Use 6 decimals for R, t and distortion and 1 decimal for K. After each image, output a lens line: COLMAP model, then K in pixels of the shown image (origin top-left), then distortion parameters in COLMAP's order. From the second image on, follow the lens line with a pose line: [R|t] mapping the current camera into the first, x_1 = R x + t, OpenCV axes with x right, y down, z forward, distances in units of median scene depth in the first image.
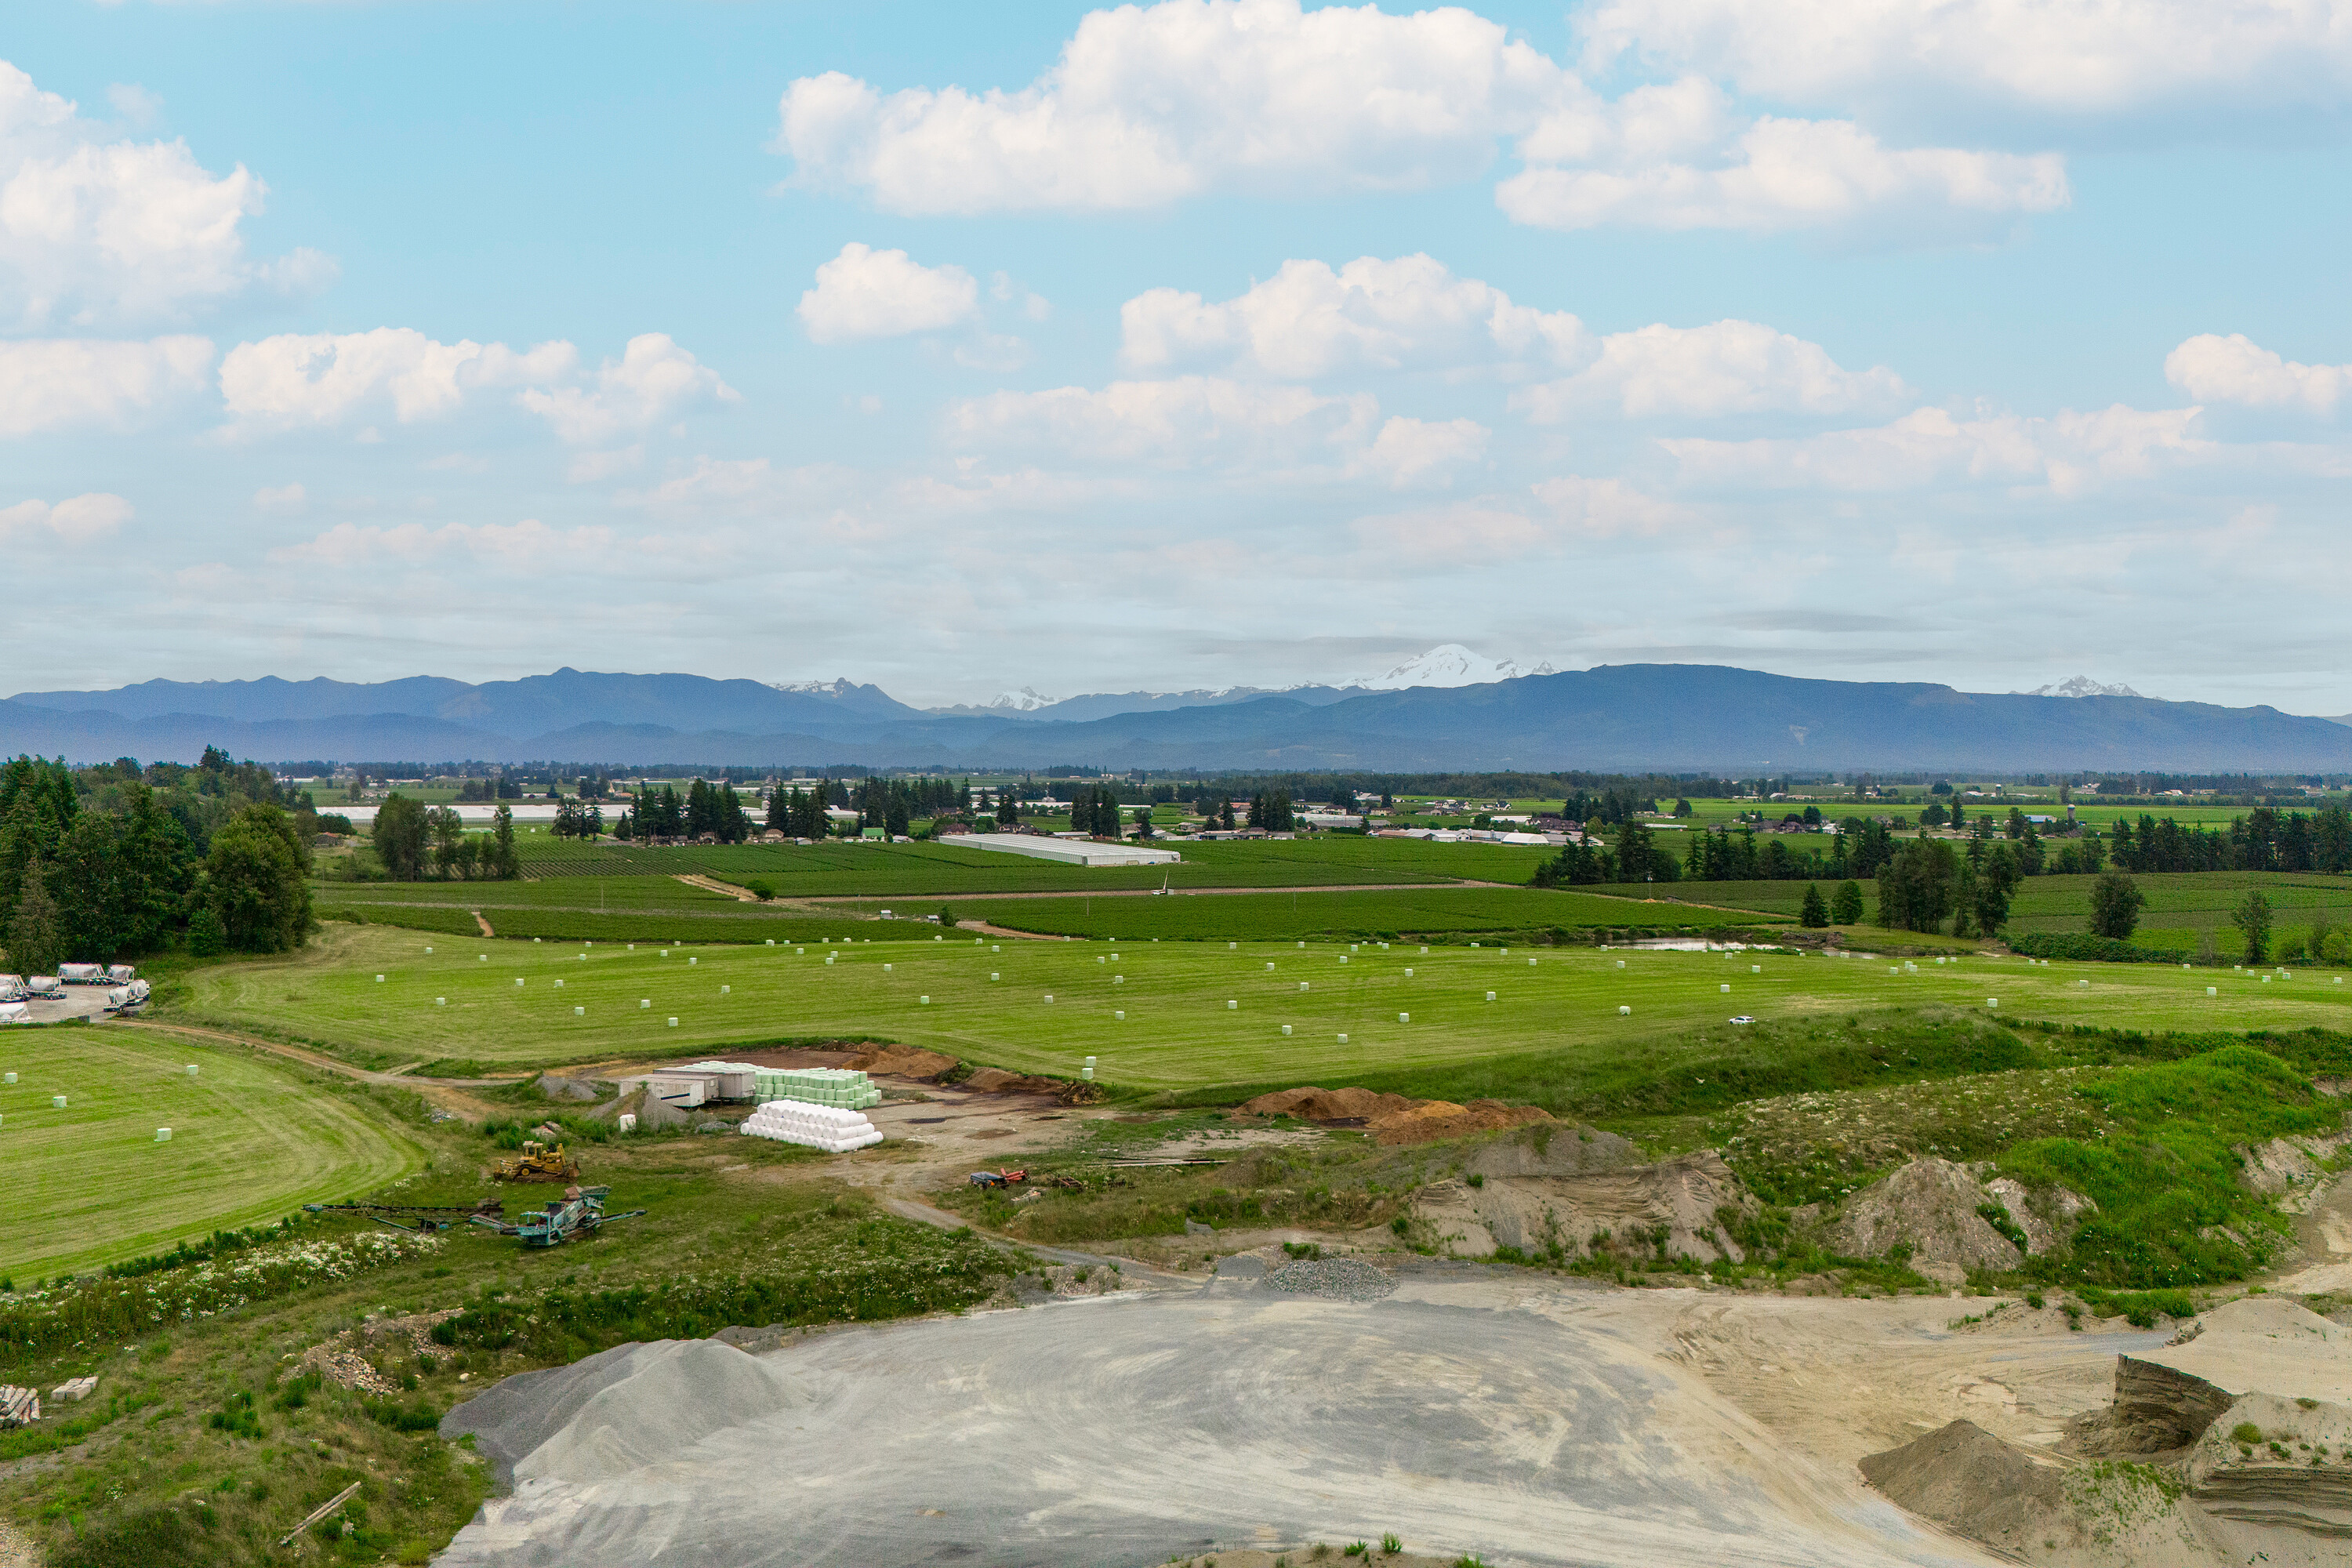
lens RADIAL K [[2015.1, 0, 1179.5], [0, 2015.1, 795.5], [0, 0, 1]] dist [0.104499, -0.151329]
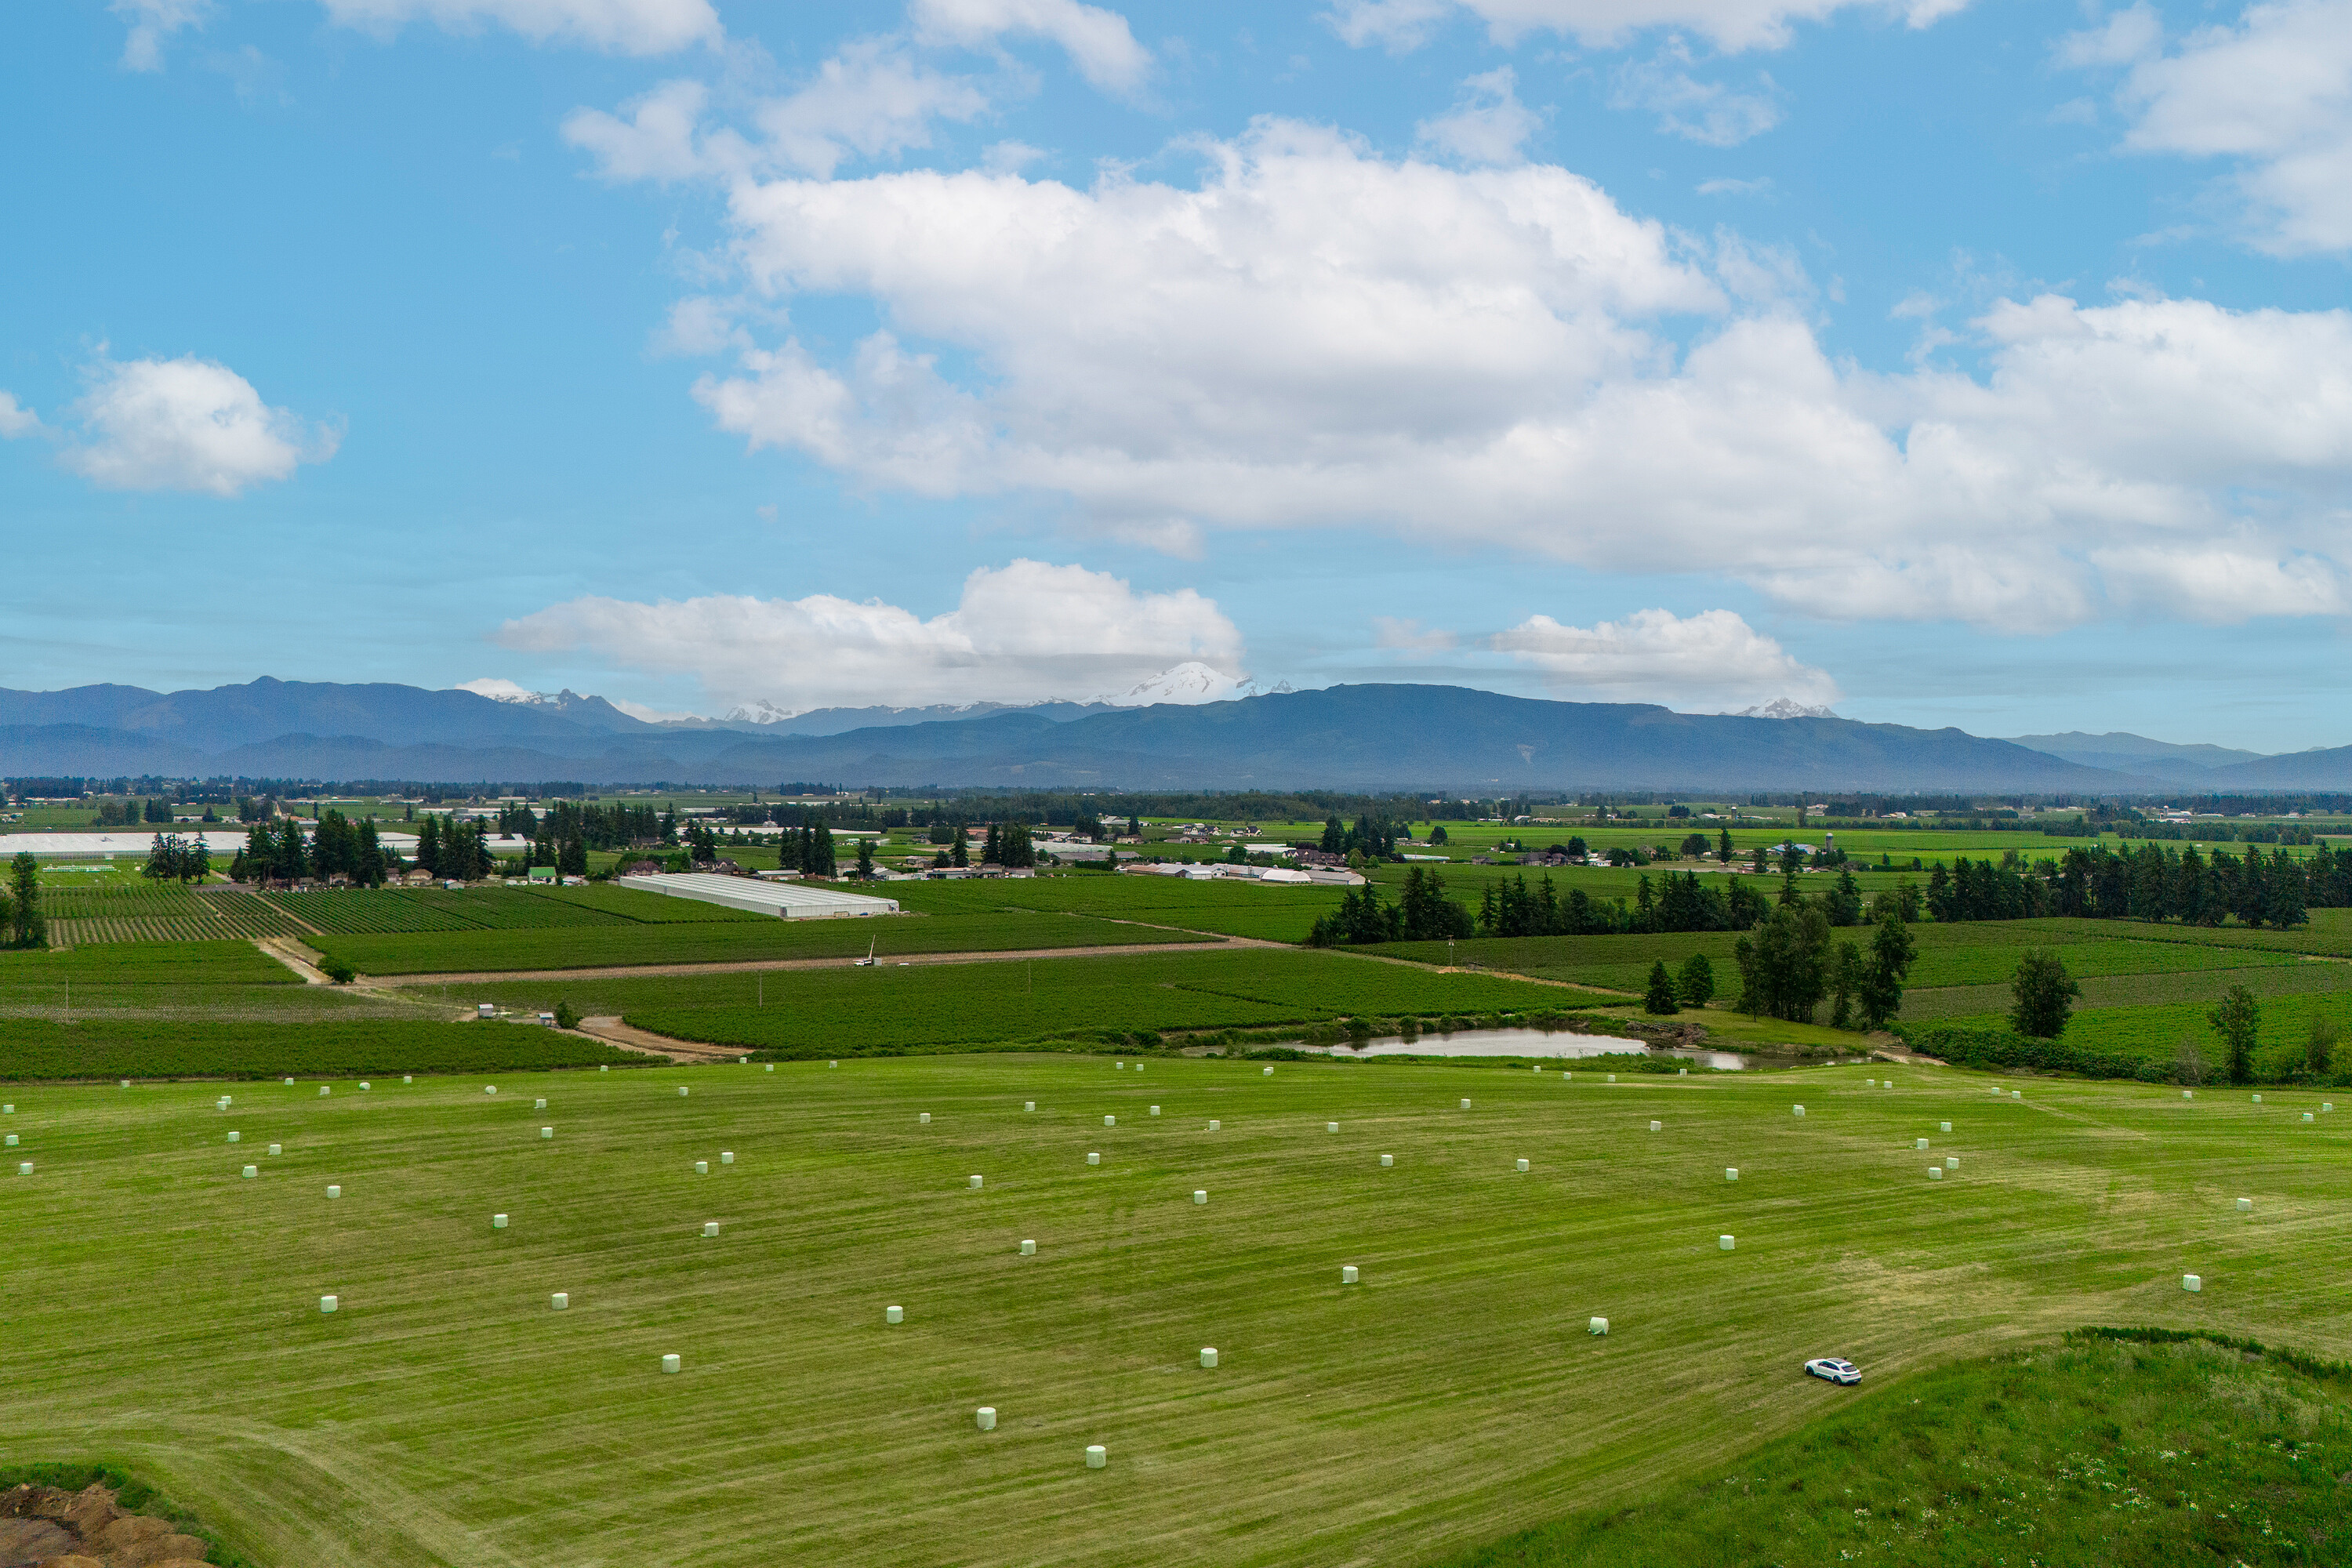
lens RADIAL K [[2015.1, 0, 1164.1], [0, 2015.1, 801.4], [0, 0, 1]] dist [0.104499, -0.151329]
pose [[0.992856, 0.001699, 0.119310, 0.007943], [-0.001131, 0.999988, -0.004831, -0.008041], [-0.119317, 0.004661, 0.992845, 0.105552]]
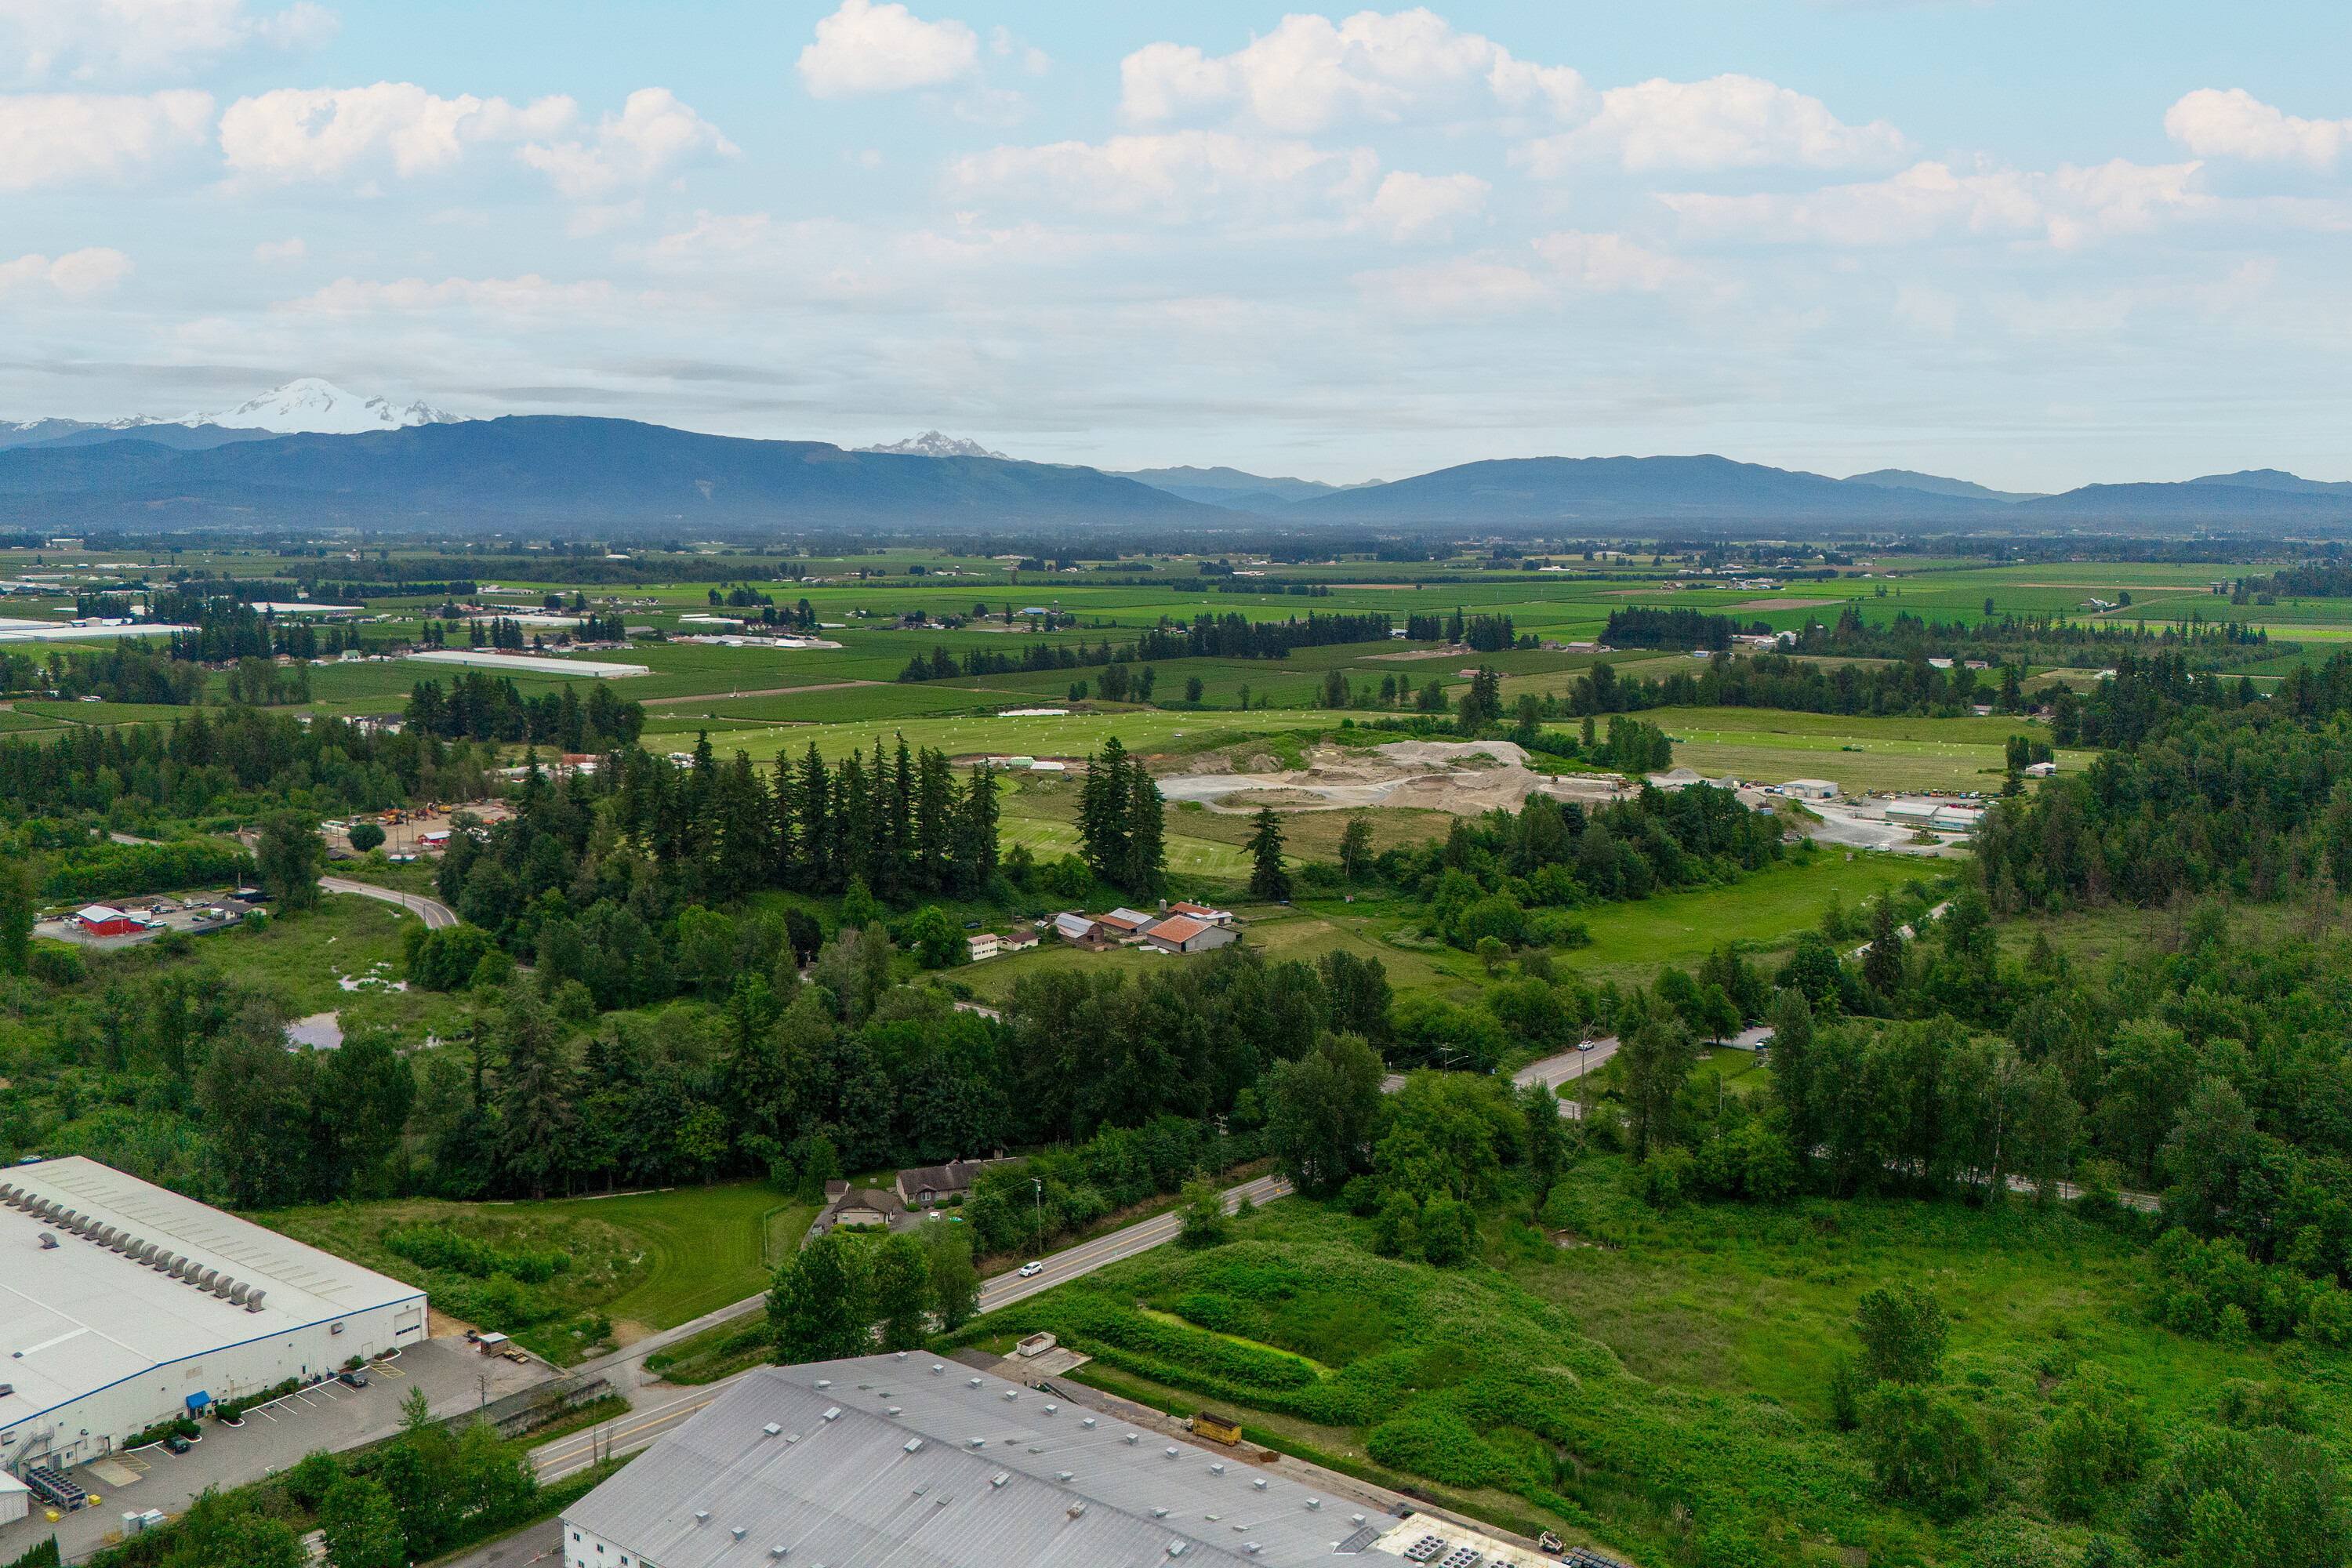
lens RADIAL K [[2015.1, 0, 1166.6], [0, 2015.1, 784.4], [0, 0, 1]] dist [0.104499, -0.151329]
pose [[0.863031, -0.067066, 0.500679, -0.378528], [0.006870, 0.992614, 0.121118, -0.059562], [-0.505104, -0.101089, 0.857118, -0.522695]]
